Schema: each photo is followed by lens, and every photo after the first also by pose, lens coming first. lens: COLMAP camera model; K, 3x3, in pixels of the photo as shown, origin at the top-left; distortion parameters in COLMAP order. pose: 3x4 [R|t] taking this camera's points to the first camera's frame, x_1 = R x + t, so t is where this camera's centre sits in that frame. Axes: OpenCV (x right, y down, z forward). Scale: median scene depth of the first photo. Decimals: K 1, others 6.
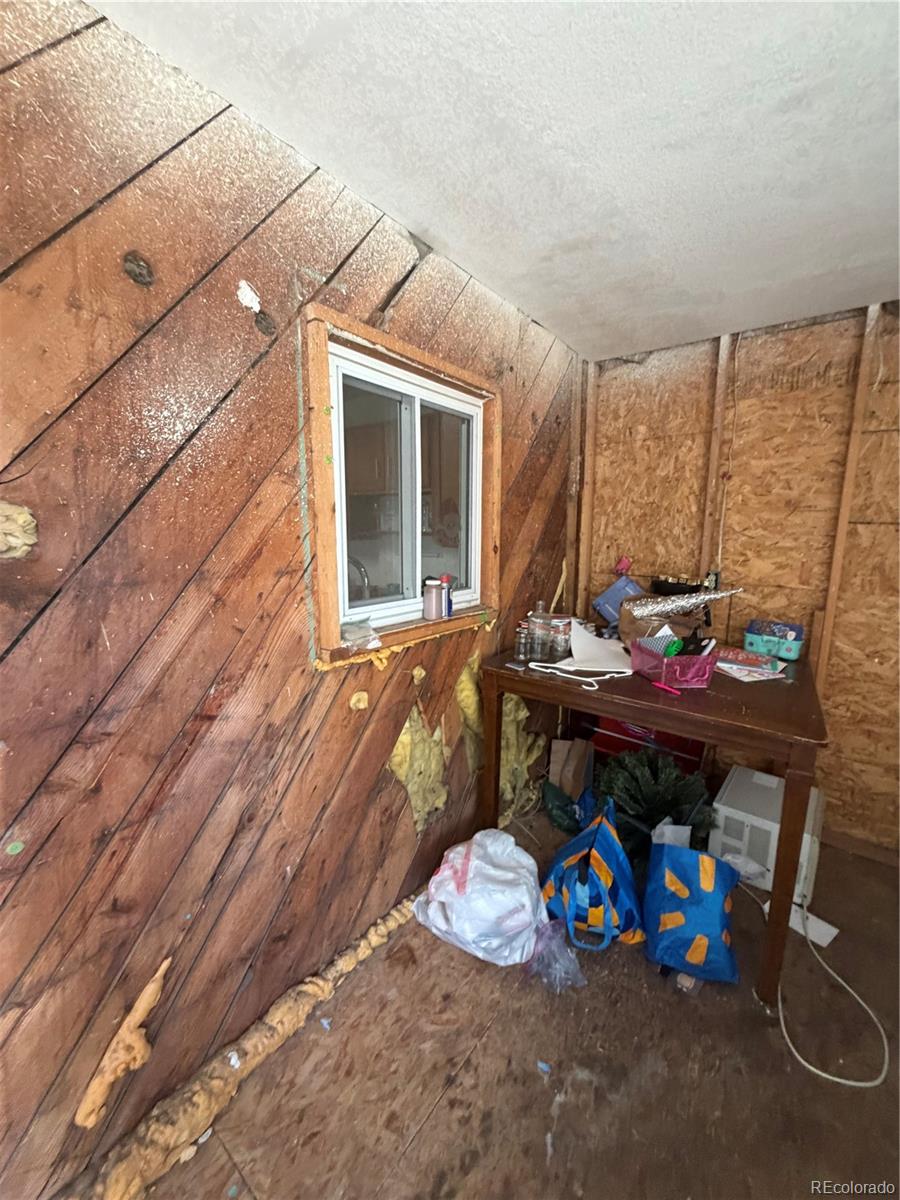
lens RADIAL K [[476.7, 0, 449.0], [0, 476.7, 596.5], [0, 0, 1]] dist [0.000527, -0.000289]
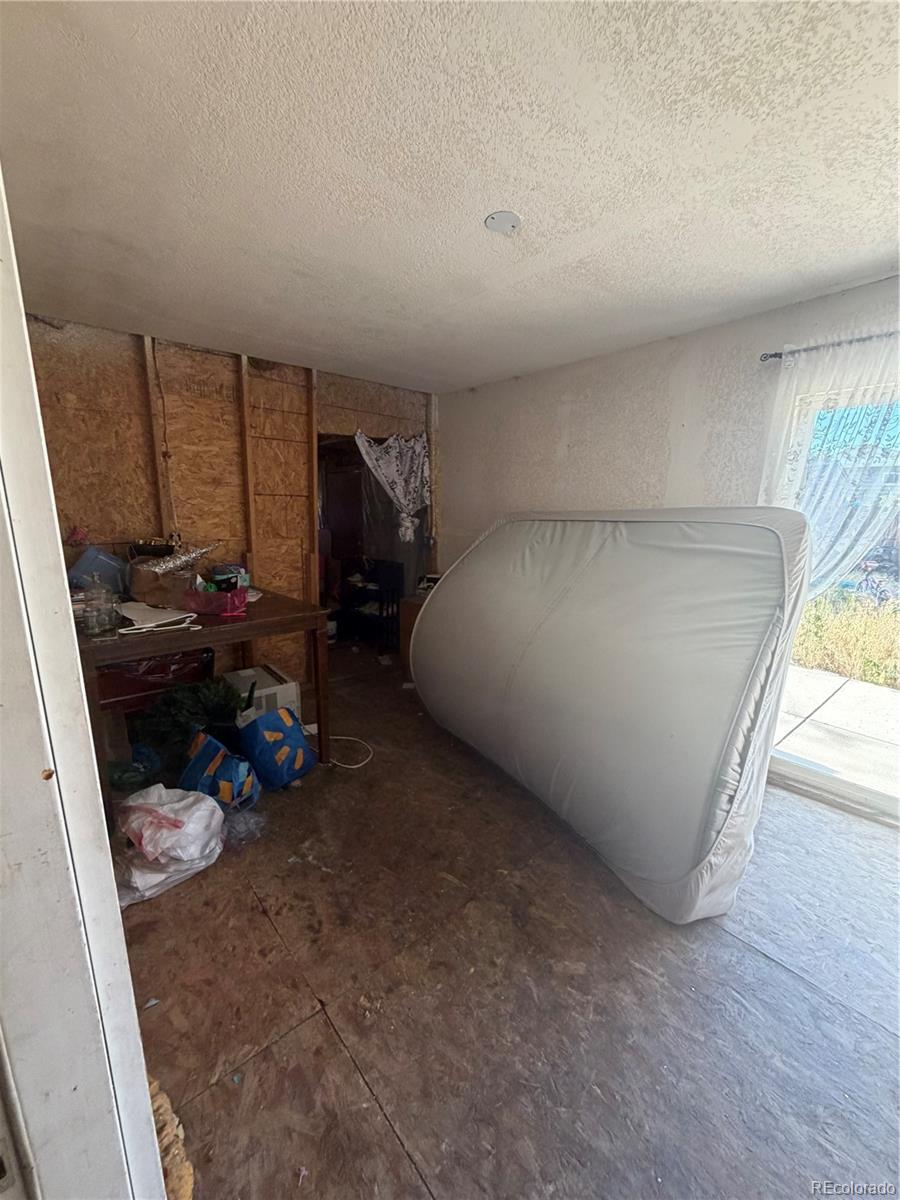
lens RADIAL K [[476.7, 0, 449.0], [0, 476.7, 596.5], [0, 0, 1]] dist [0.000527, -0.000289]
pose [[0.192075, -0.200260, 0.960731, -0.583683], [0.136302, 0.974914, 0.175966, -0.014196], [-0.971869, 0.097151, 0.214552, 0.064344]]
